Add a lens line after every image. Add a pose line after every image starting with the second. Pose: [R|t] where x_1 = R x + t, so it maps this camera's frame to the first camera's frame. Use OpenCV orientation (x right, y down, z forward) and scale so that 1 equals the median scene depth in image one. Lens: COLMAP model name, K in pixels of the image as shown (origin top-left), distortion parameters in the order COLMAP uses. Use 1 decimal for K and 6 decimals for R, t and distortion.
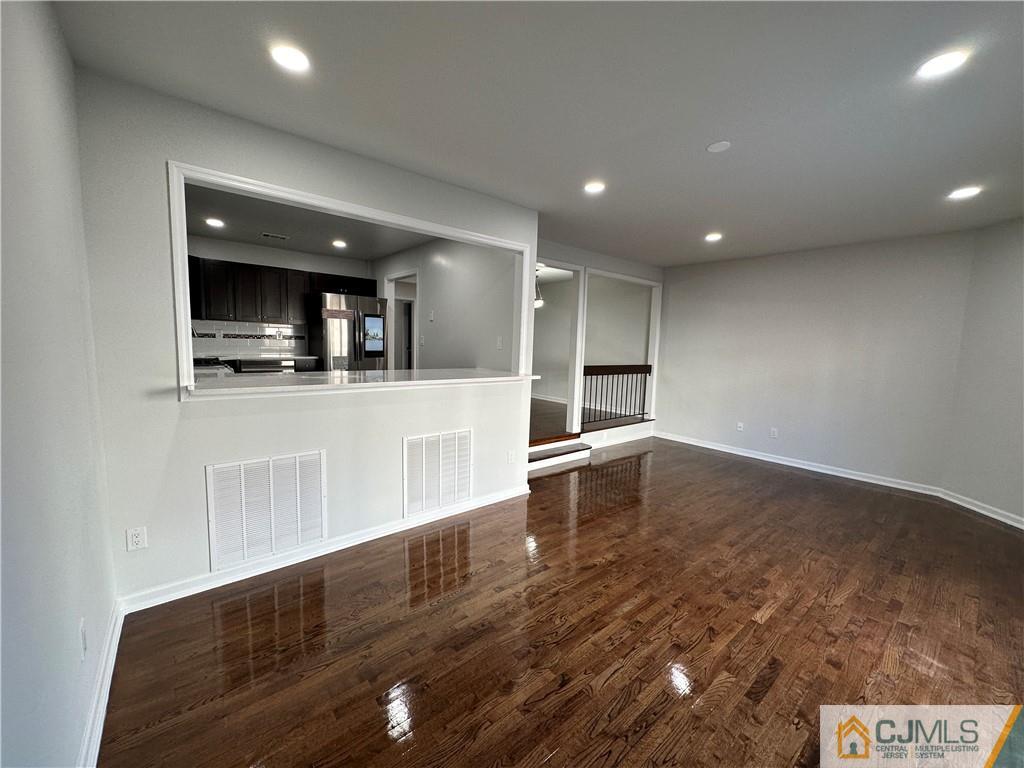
lens RADIAL K [[407.5, 0, 512.5], [0, 407.5, 383.5], [0, 0, 1]] dist [0.013181, 0.000029]
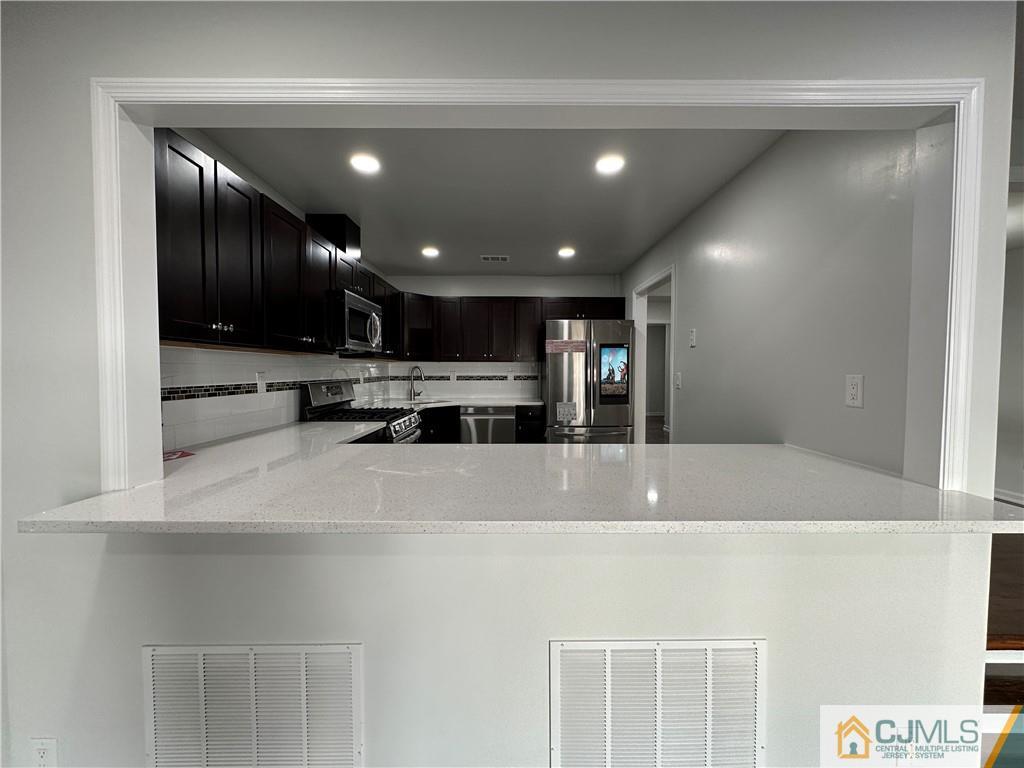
lens RADIAL K [[407.5, 0, 519.7], [0, 407.5, 378.9], [0, 0, 1]] dist [0.013181, 0.000029]
pose [[0.774171, -0.011993, -0.632863, -0.022069], [-0.045782, 0.996141, -0.074882, -0.048870], [0.631319, 0.086946, 0.770634, 0.364324]]
